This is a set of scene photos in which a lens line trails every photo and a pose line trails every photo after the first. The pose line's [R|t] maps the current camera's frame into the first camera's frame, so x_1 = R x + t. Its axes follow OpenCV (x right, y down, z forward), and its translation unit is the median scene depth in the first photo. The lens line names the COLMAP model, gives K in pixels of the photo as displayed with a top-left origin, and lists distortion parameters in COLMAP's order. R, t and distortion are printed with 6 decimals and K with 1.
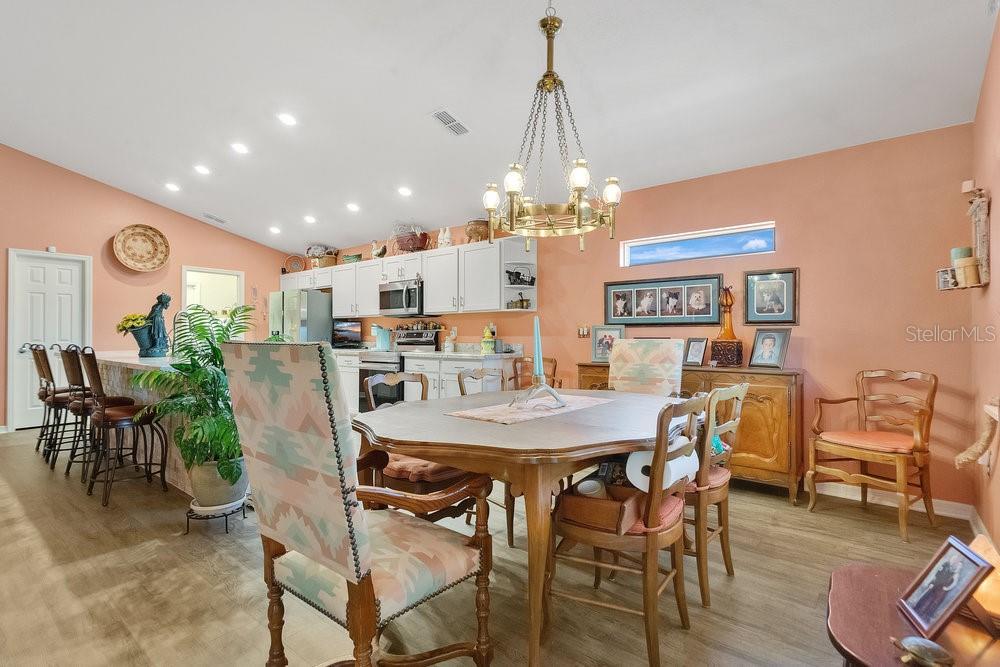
lens RADIAL K [[477.7, 0, 498.7], [0, 477.7, 331.2], [0, 0, 1]] dist [-0.000246, -0.000161]
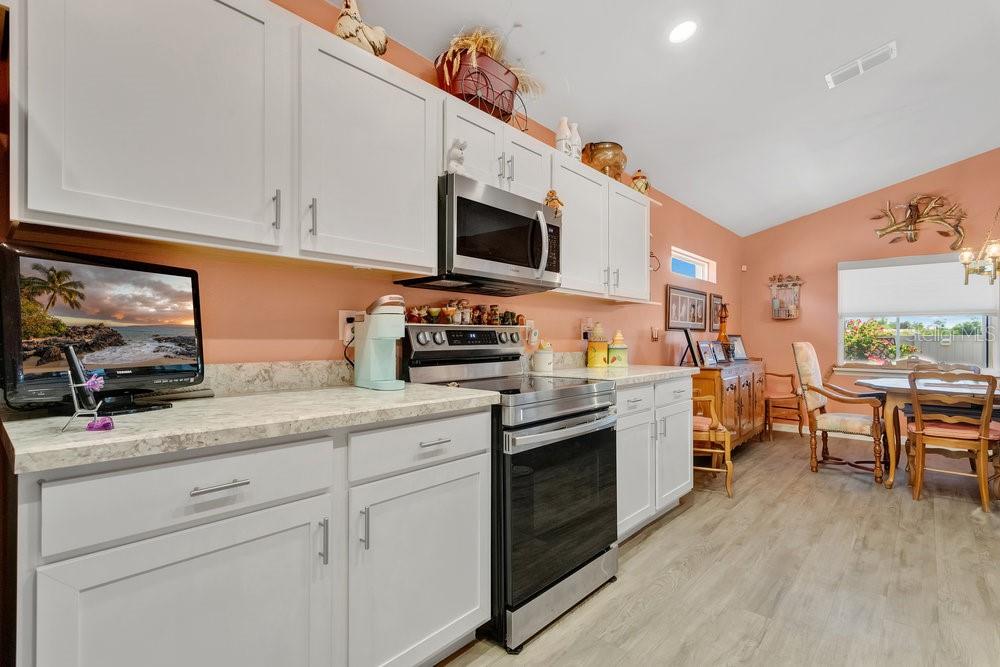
lens RADIAL K [[476.0, 0, 497.4], [0, 476.0, 335.1], [0, 0, 1]] dist [0.001472, -0.000193]
pose [[0.046066, 0.004297, 0.998929, -0.567979], [-0.014146, 0.999893, -0.003649, 0.007961], [-0.998838, -0.013963, 0.046121, 0.981502]]
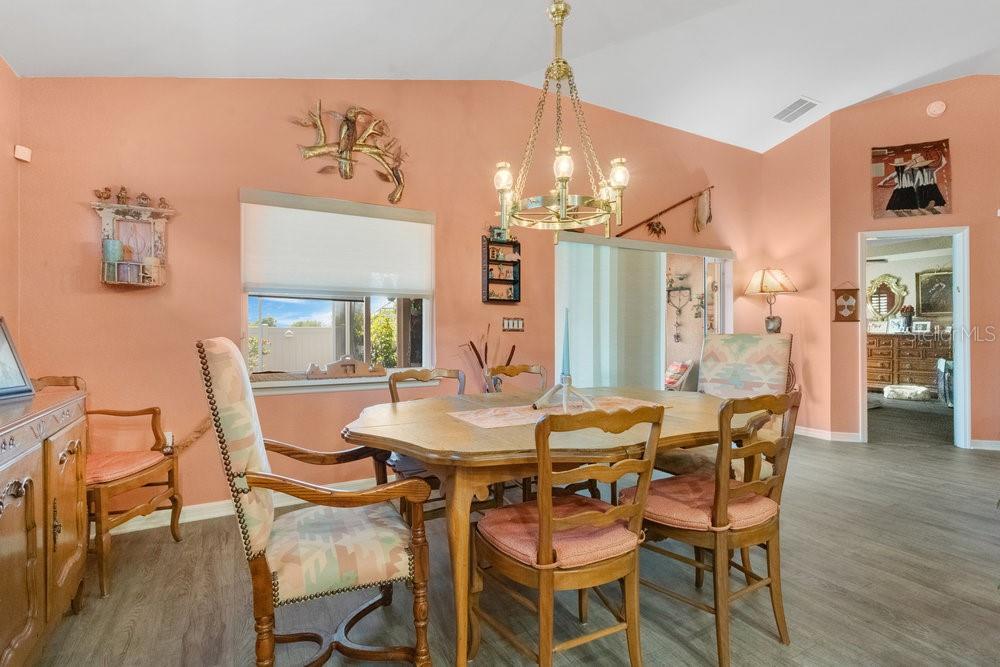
lens RADIAL K [[476.0, 0, 497.4], [0, 476.0, 335.1], [0, 0, 1]] dist [0.001472, -0.000193]
pose [[-0.925056, 0.001677, 0.379827, -0.051447], [-0.000400, 0.999985, -0.005390, 0.010919], [-0.379831, -0.005138, -0.925042, 0.722773]]
